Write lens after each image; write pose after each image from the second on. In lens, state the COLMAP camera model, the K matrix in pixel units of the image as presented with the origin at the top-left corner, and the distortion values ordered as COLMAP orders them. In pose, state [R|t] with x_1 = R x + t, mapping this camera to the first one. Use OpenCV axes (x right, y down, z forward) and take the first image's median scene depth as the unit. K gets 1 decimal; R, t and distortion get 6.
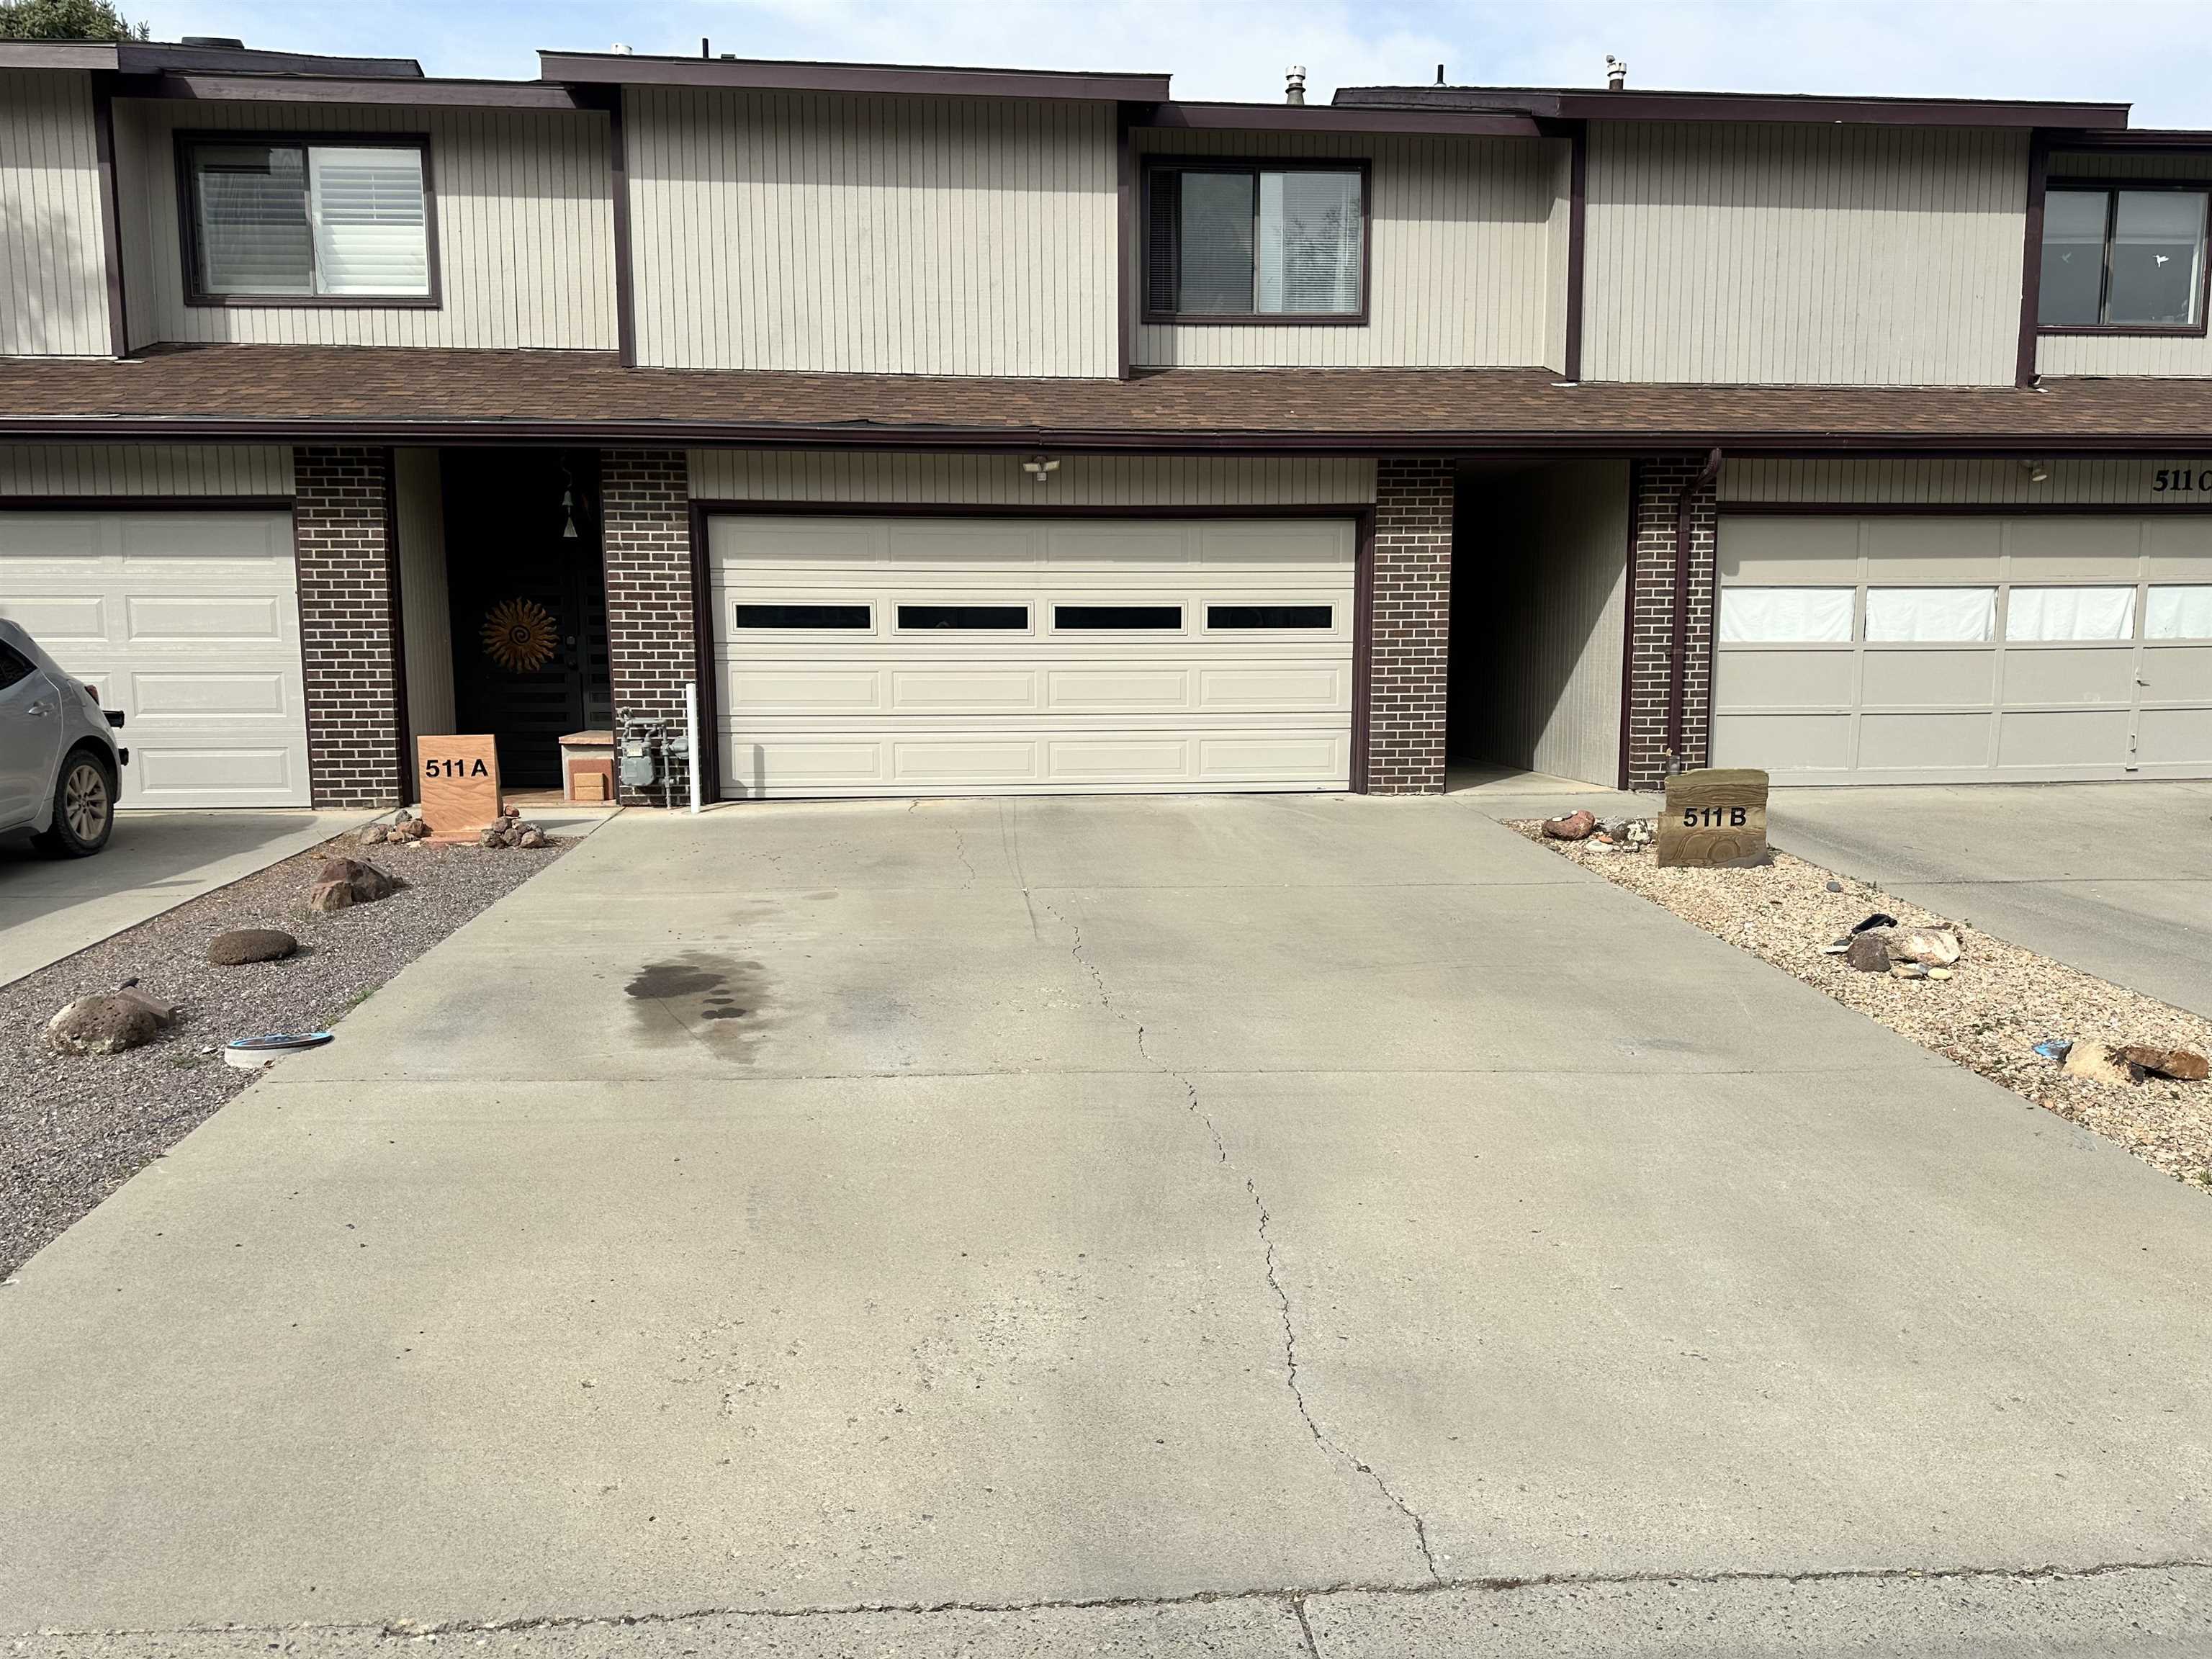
lens RADIAL K [[1549.8, 0, 1106.0], [0, 1549.8, 829.5], [0, 0, 1]] dist [0.135105, -0.200689]
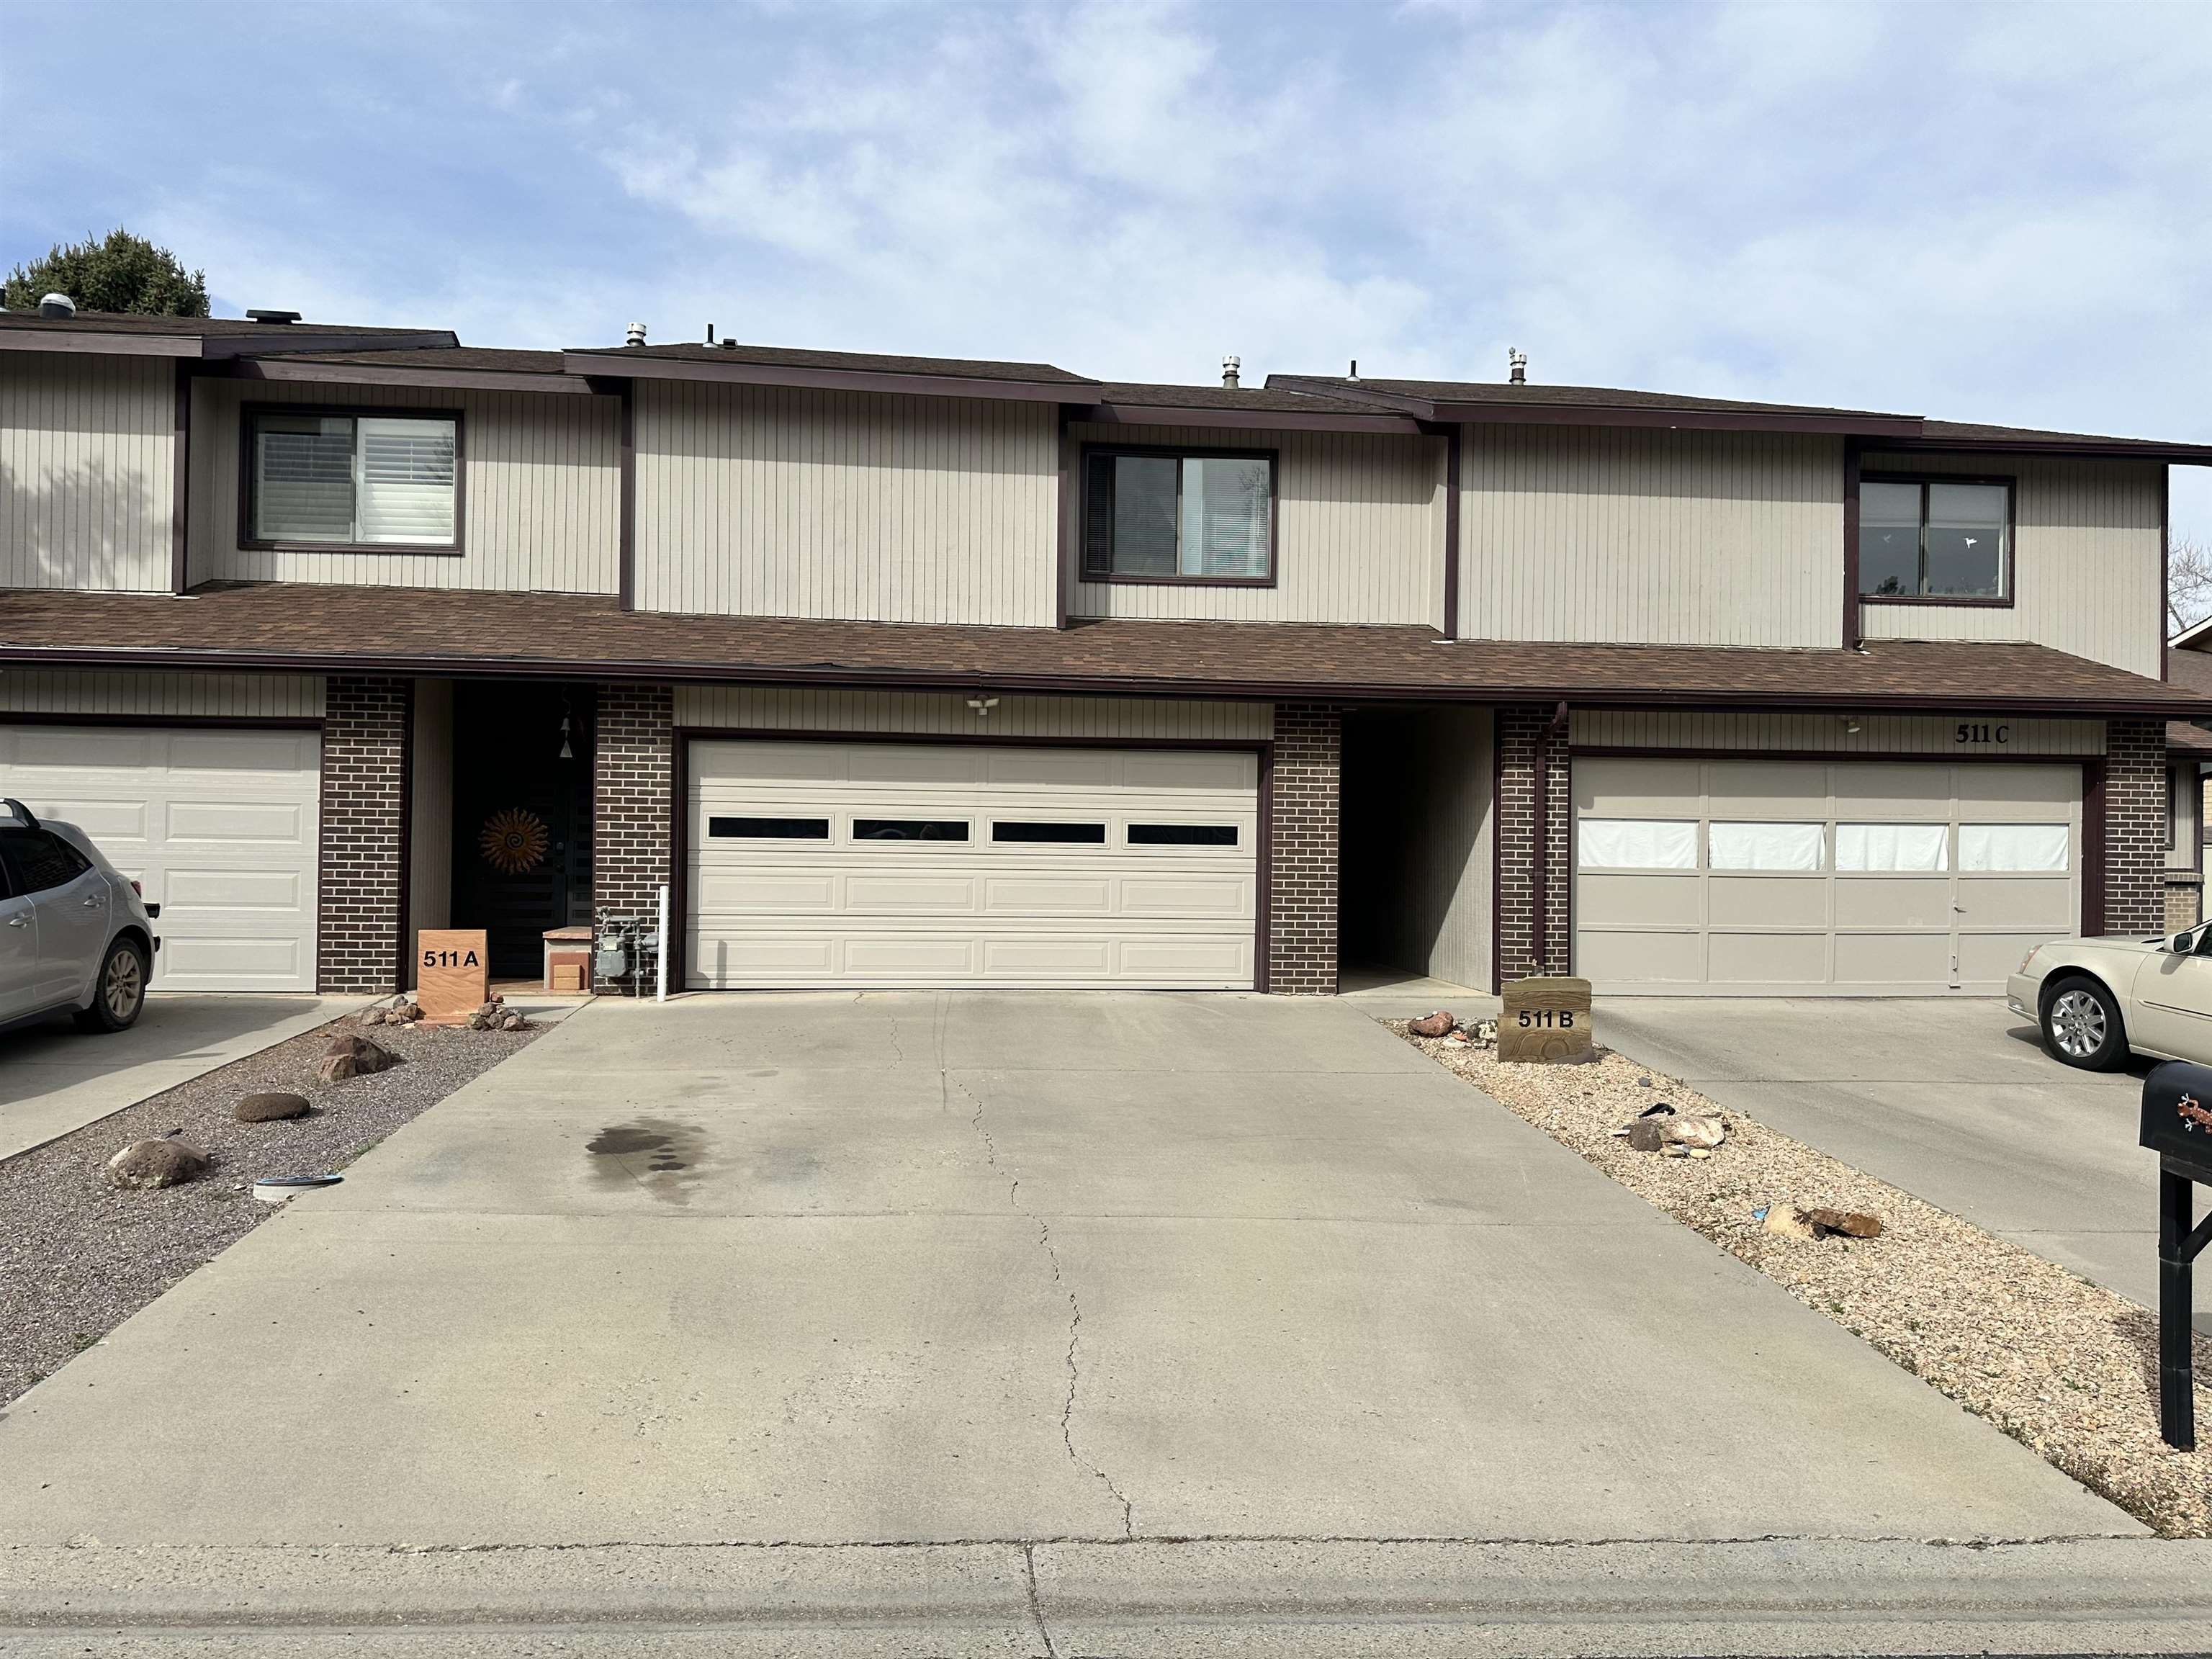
lens RADIAL K [[1491.5, 0, 1098.7], [0, 1491.5, 829.6], [0, 0, 1]] dist [0.163385, -0.275045]
pose [[0.999700, 0.018767, 0.015727, 0.027037], [-0.016537, 0.991168, -0.131575, 0.004223], [-0.018057, 0.131275, 0.991181, -0.081869]]
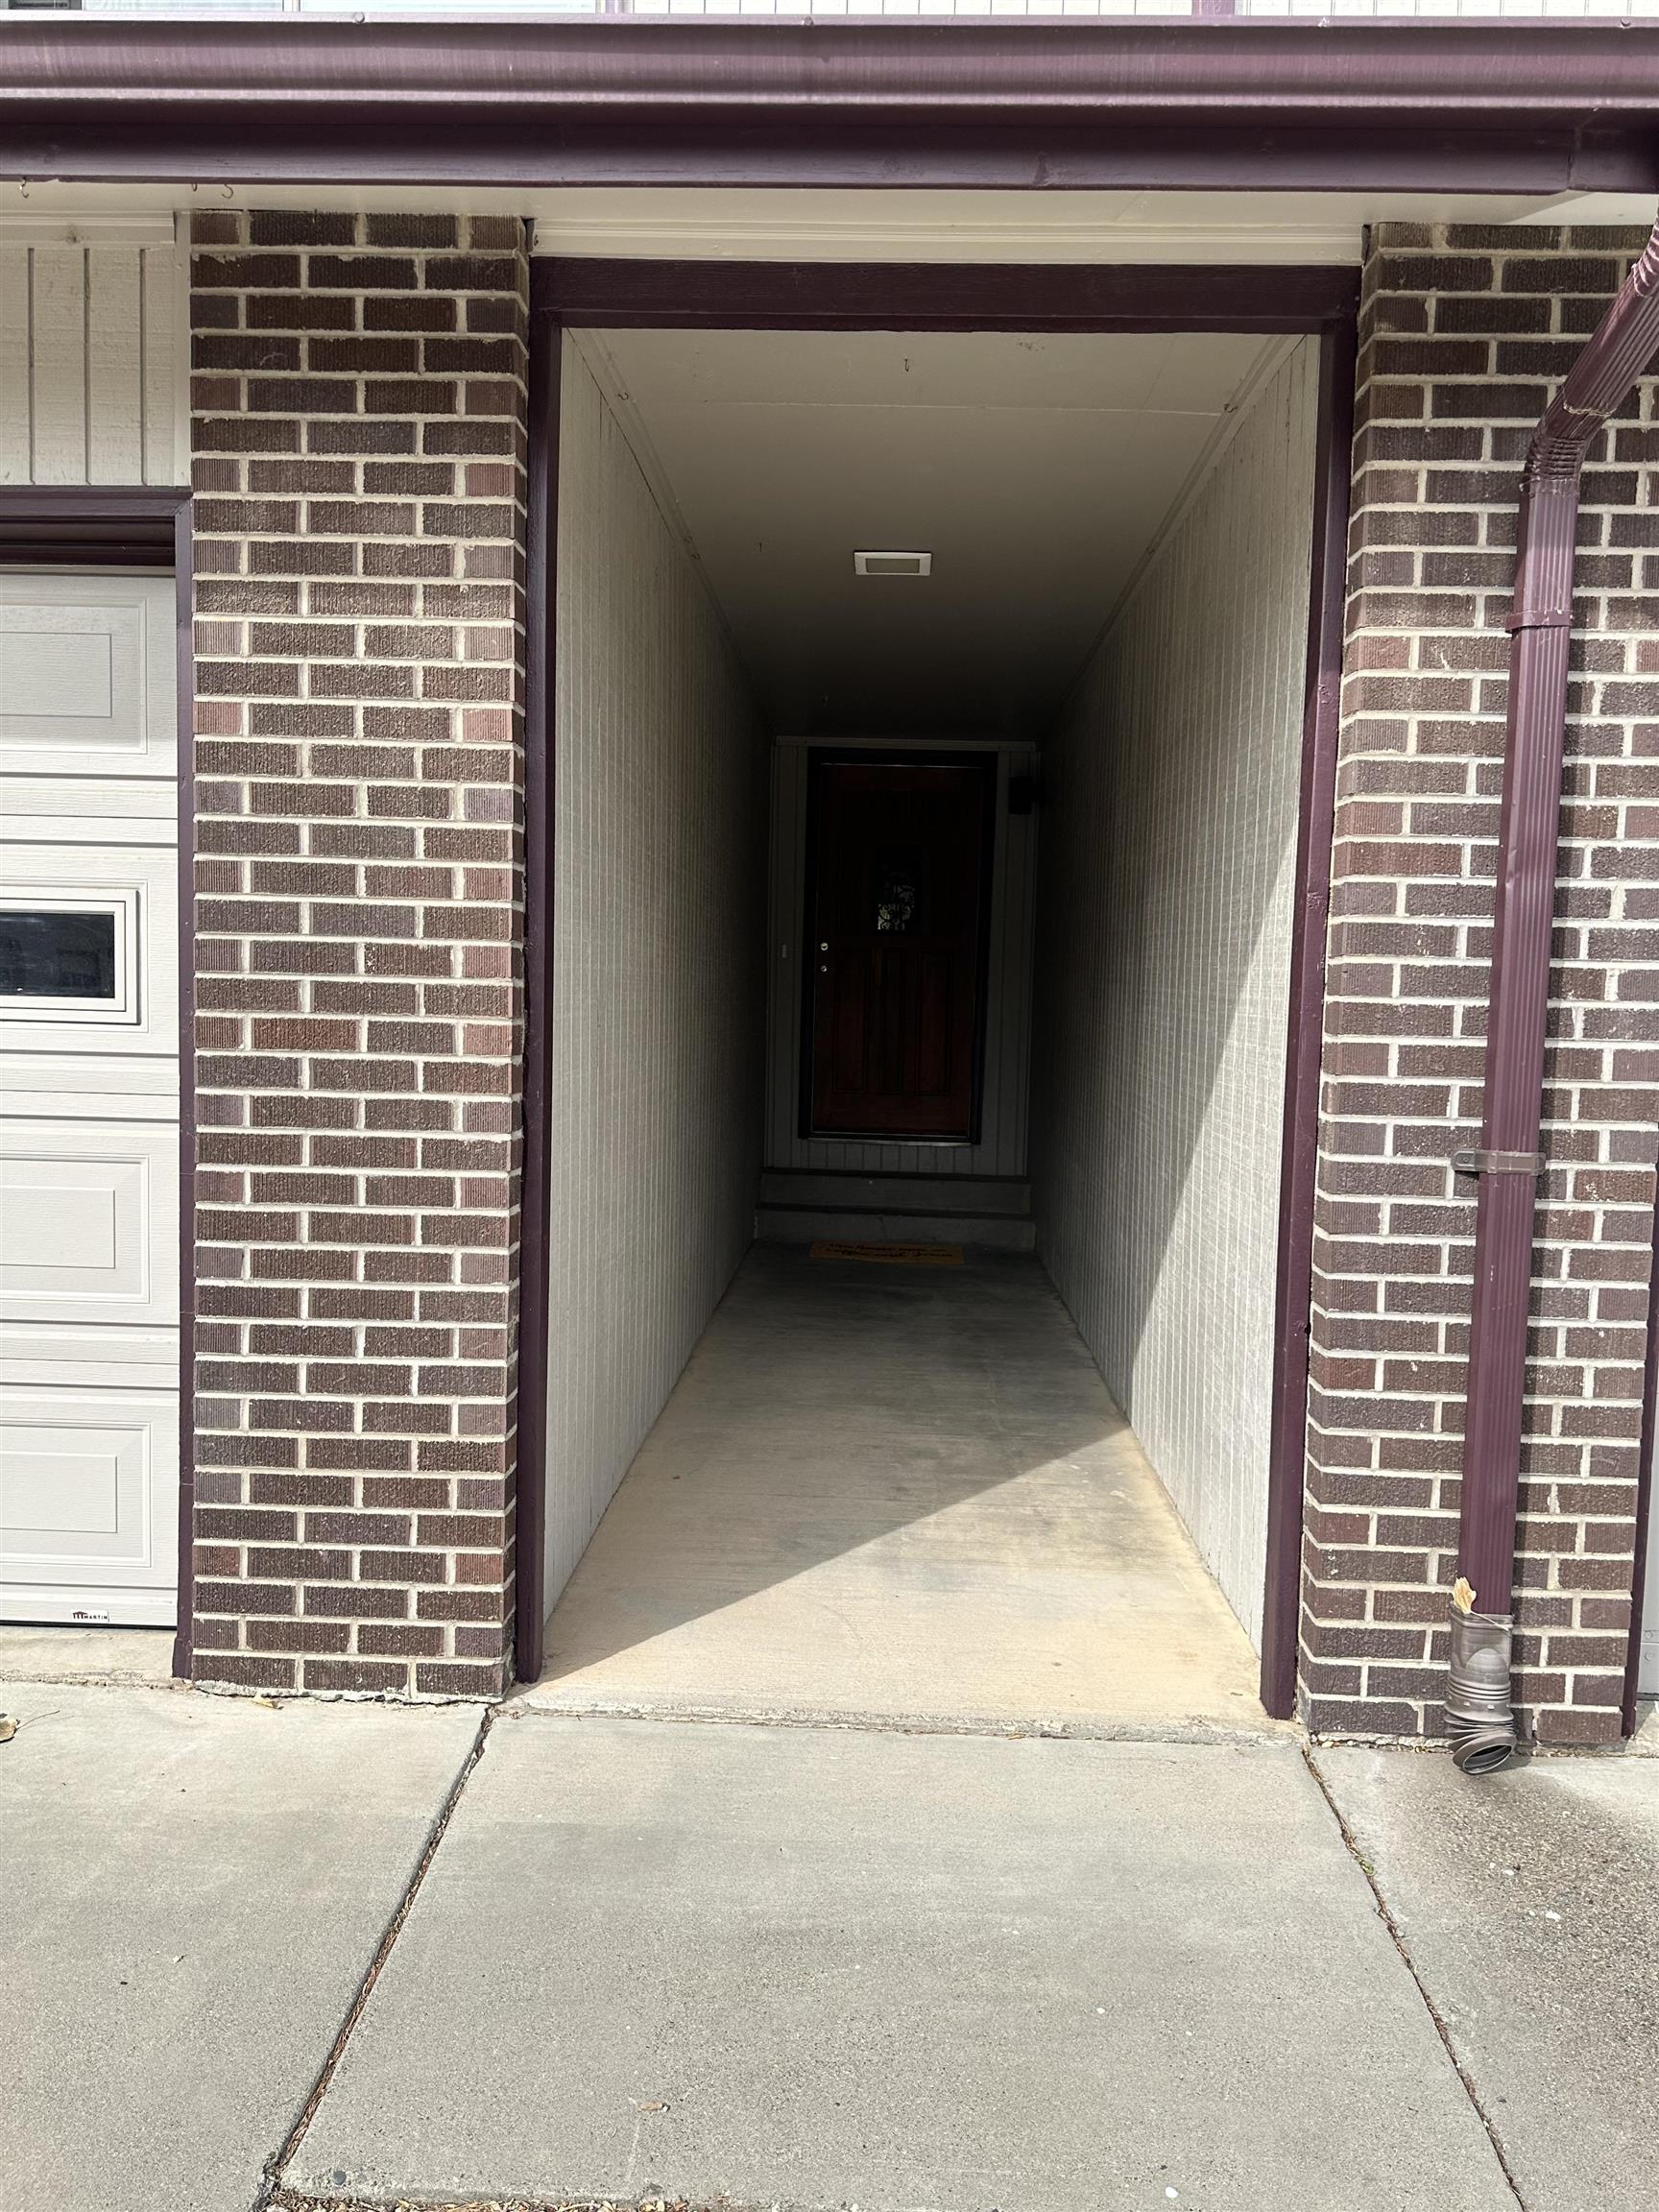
lens RADIAL K [[1546.1, 0, 829.5], [0, 1546.1, 1106.0], [0, 0, 1]] dist [0.061826, -0.078082]
pose [[0.991377, 0.039148, -0.125054, 0.296704], [-0.044186, 0.998309, -0.037769, -0.108851], [0.123364, 0.042969, 0.991431, 0.771712]]
